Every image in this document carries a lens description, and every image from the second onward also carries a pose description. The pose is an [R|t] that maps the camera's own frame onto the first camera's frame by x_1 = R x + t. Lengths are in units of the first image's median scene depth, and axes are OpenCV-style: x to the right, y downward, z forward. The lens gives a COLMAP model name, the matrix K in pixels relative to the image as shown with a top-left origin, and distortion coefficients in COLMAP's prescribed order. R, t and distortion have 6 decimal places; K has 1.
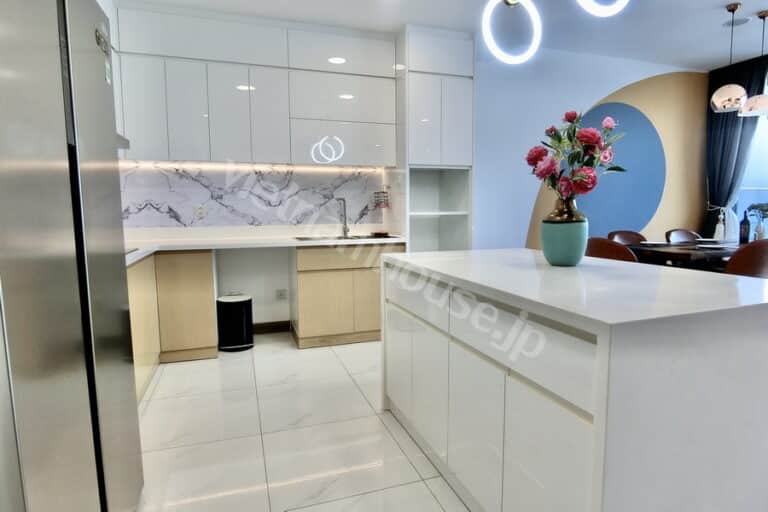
lens RADIAL K [[432.9, 0, 383.6], [0, 432.9, 254.5], [0, 0, 1]] dist [0.000016, -0.000318]
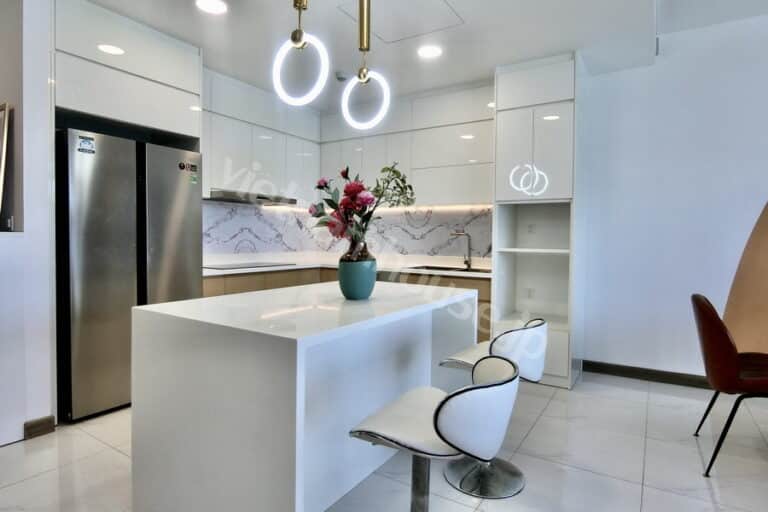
lens RADIAL K [[432.9, 0, 383.2], [0, 432.9, 255.4], [0, 0, 1]] dist [0.000016, -0.000318]
pose [[0.624335, 0.048616, -0.779642, 0.641815], [-0.100120, 0.994810, -0.018143, -0.034661], [0.774714, 0.089385, 0.625962, 0.163570]]
